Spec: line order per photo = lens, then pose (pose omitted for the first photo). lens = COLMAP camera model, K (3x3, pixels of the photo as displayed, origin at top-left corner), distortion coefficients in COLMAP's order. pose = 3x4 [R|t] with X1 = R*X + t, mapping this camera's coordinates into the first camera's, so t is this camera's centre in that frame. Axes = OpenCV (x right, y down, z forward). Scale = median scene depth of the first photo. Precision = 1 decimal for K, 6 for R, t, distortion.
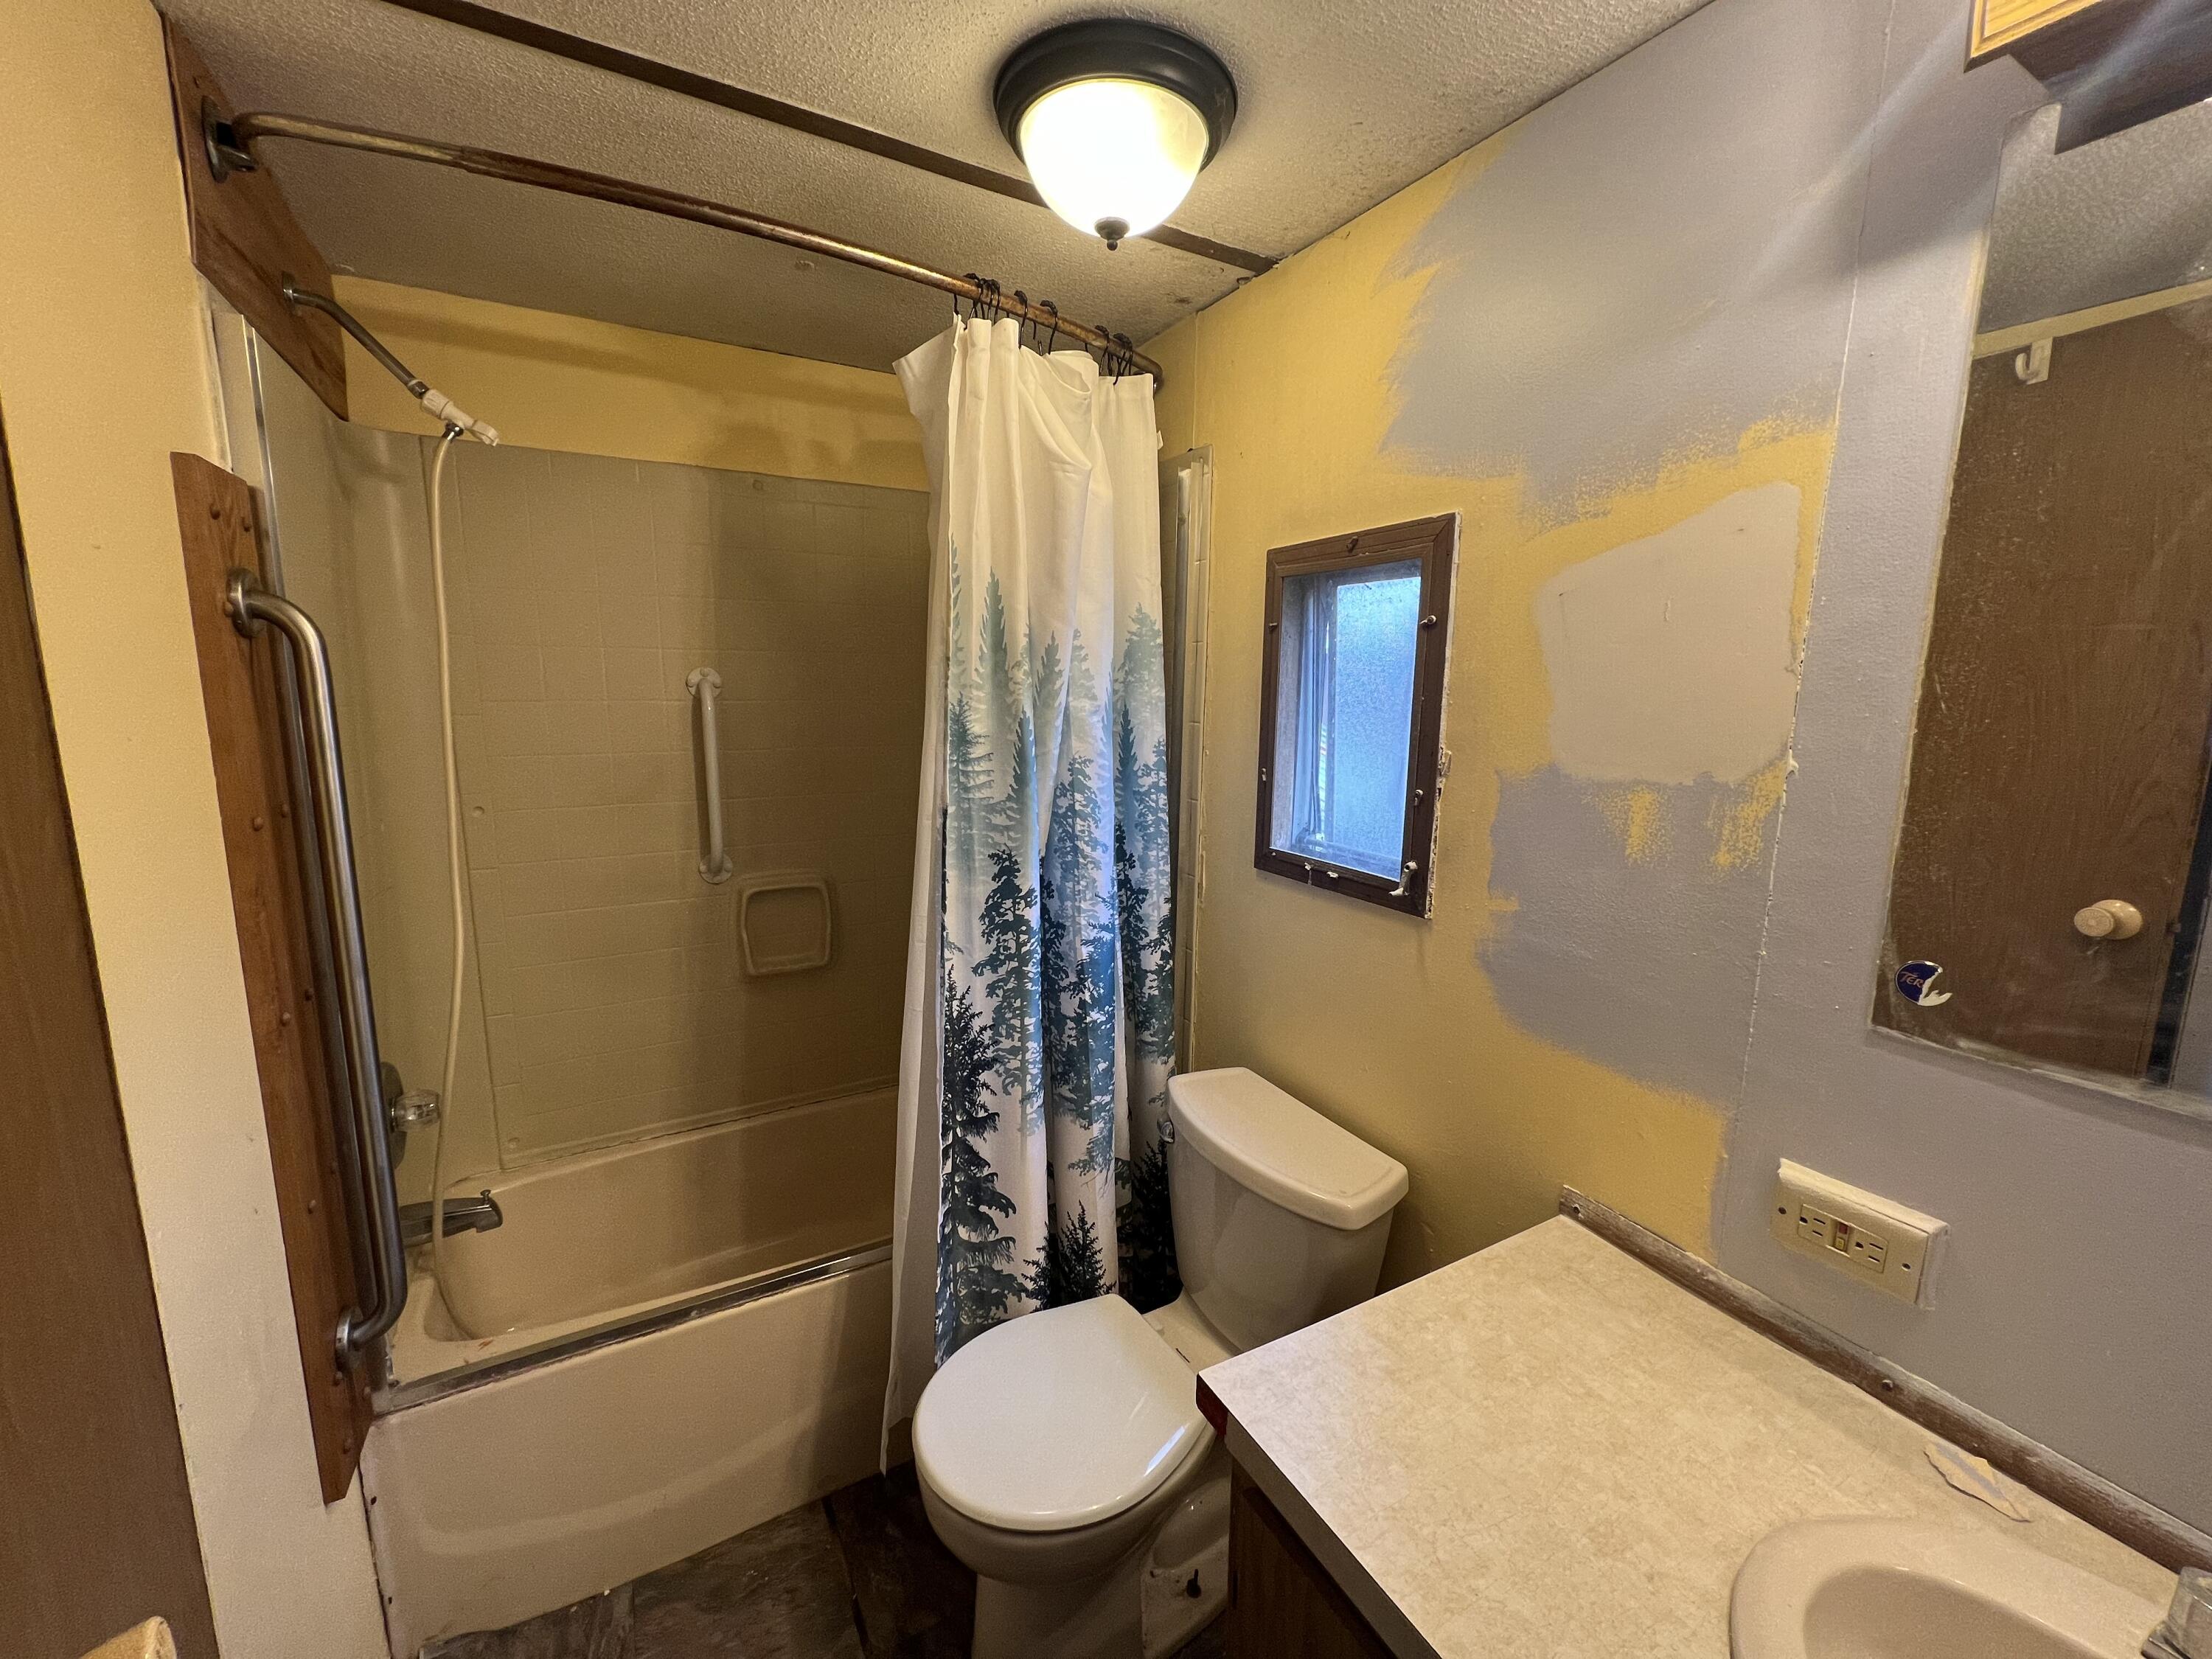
lens RADIAL K [[887.3, 0, 1103.3], [0, 887.3, 829.5], [0, 0, 1]] dist [-0.000359, 0.000097]
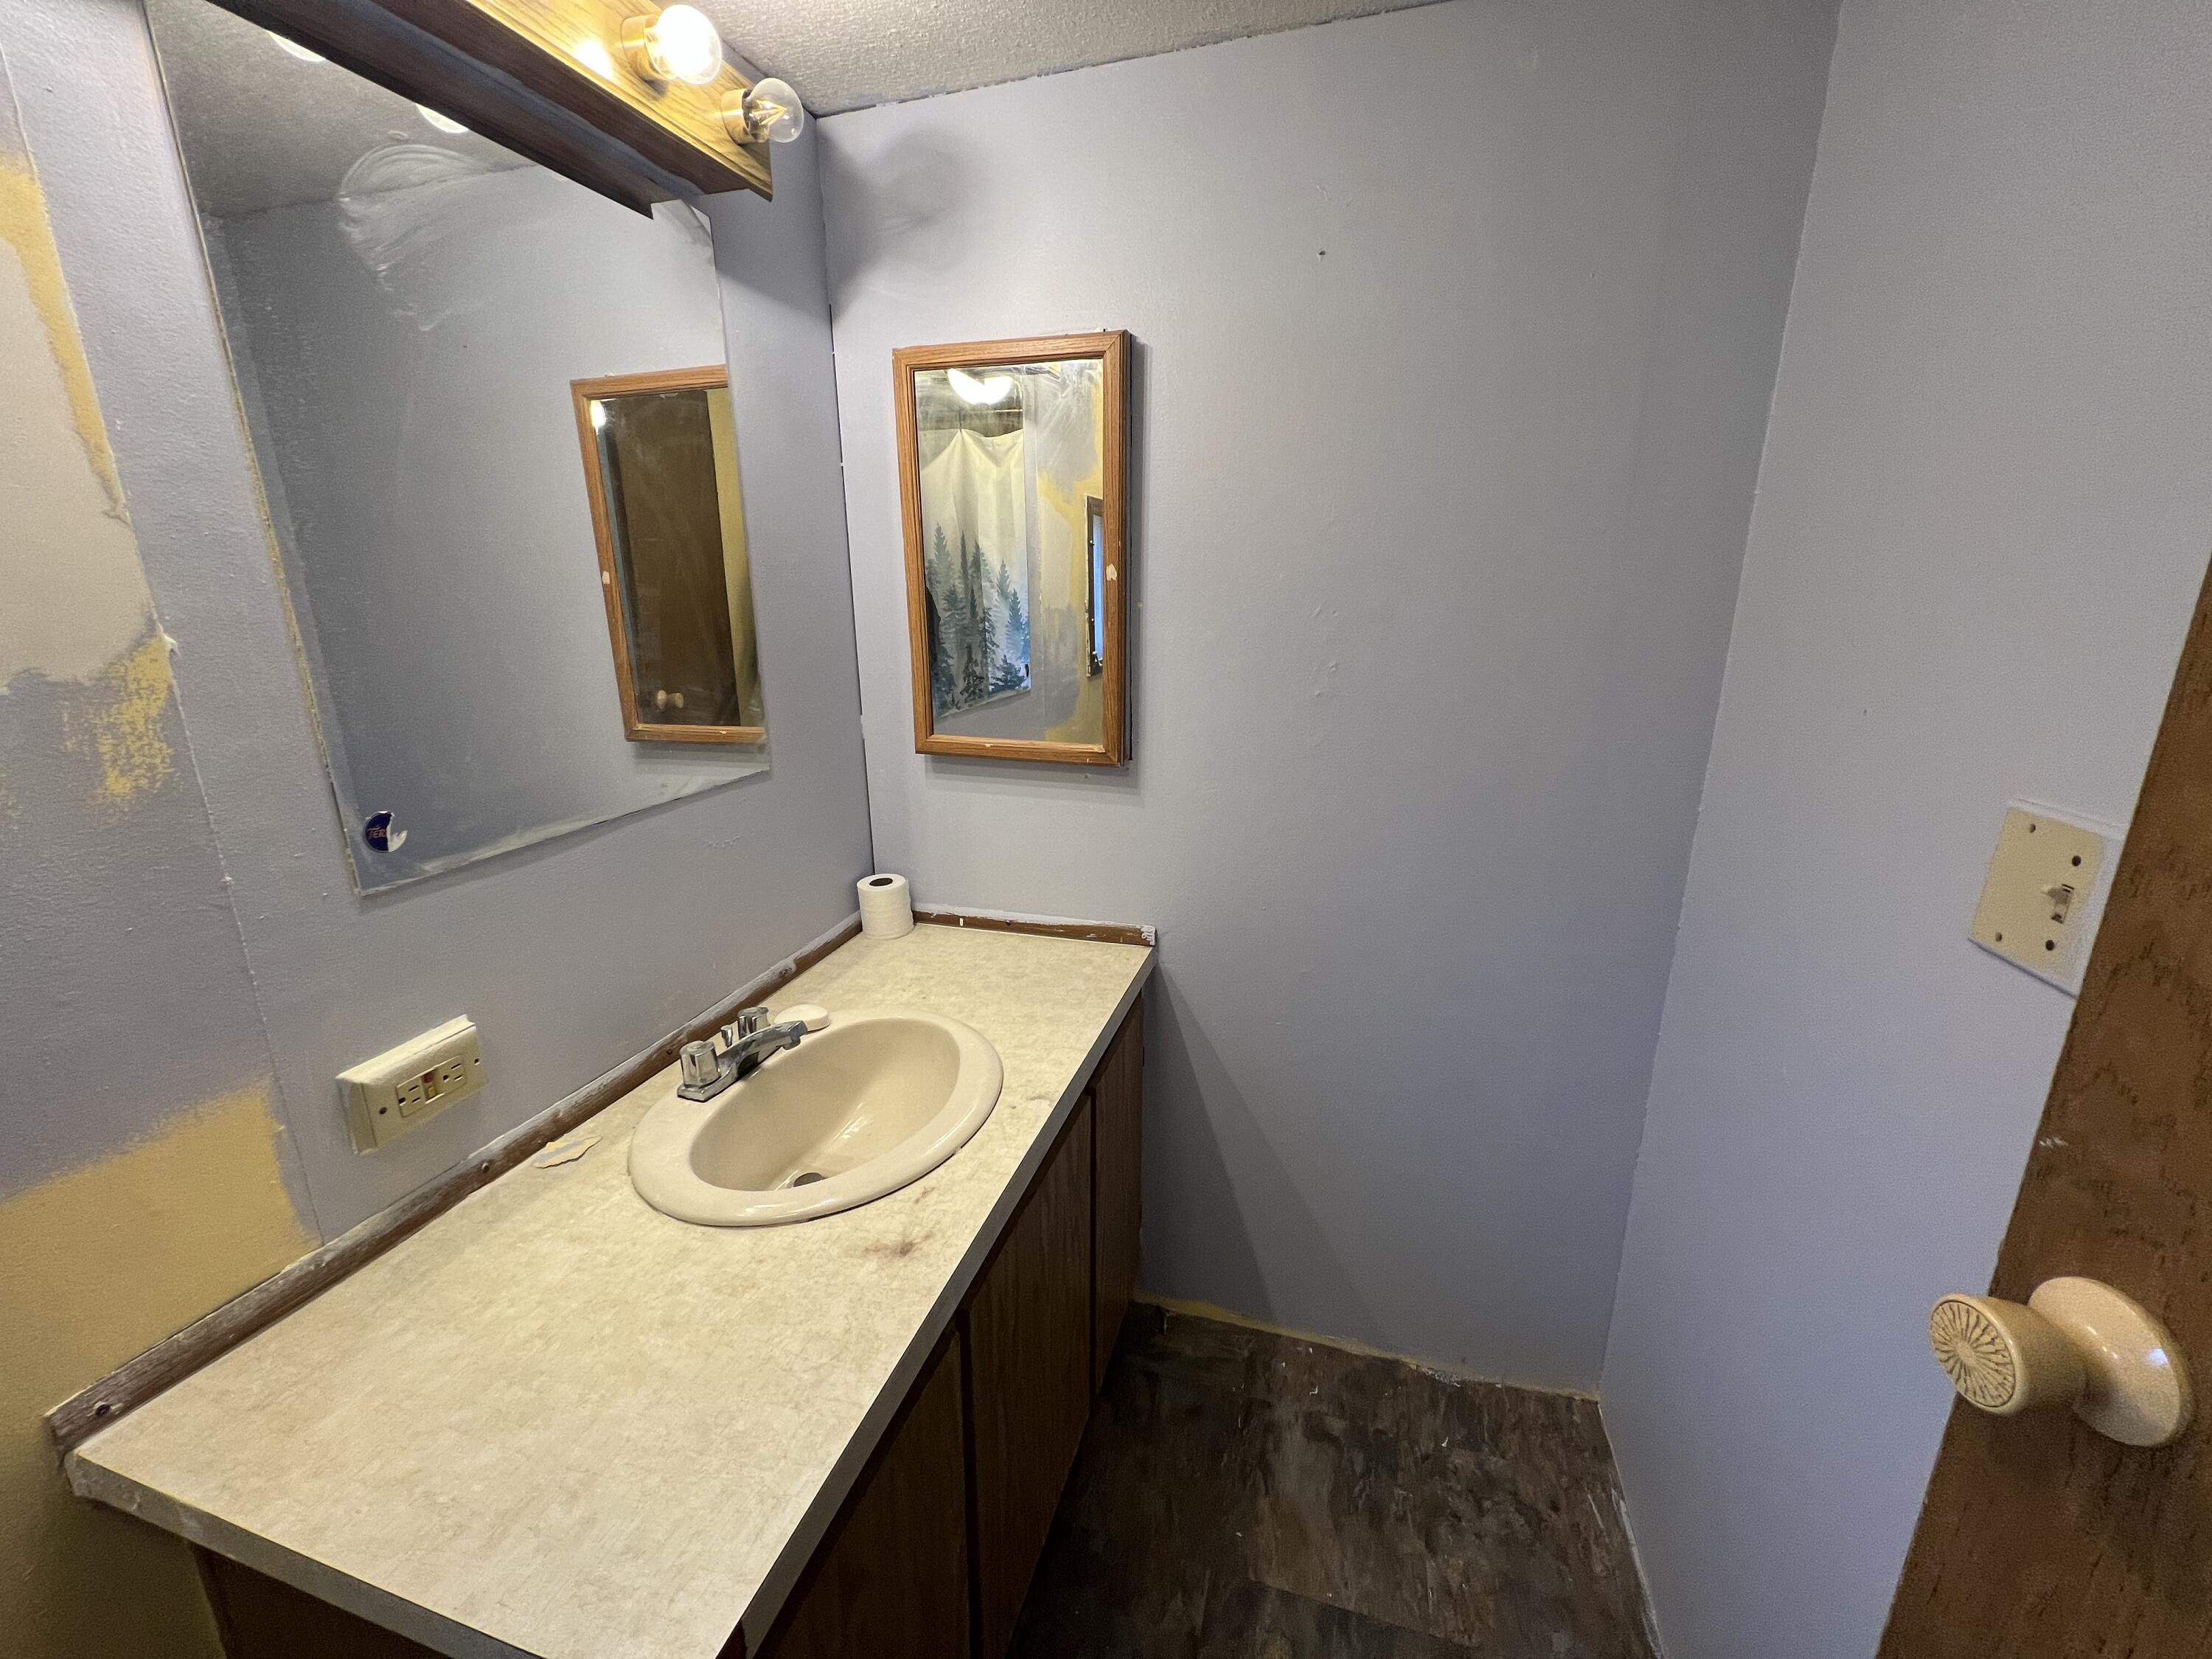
lens RADIAL K [[887.3, 0, 1102.8], [0, 887.3, 820.3], [0, 0, 1]] dist [-0.000359, 0.000097]
pose [[-0.694598, -0.191418, 0.693464, -0.384220], [0.113275, 0.922825, 0.368188, -0.125160], [-0.710424, 0.334295, -0.619310, 0.969167]]
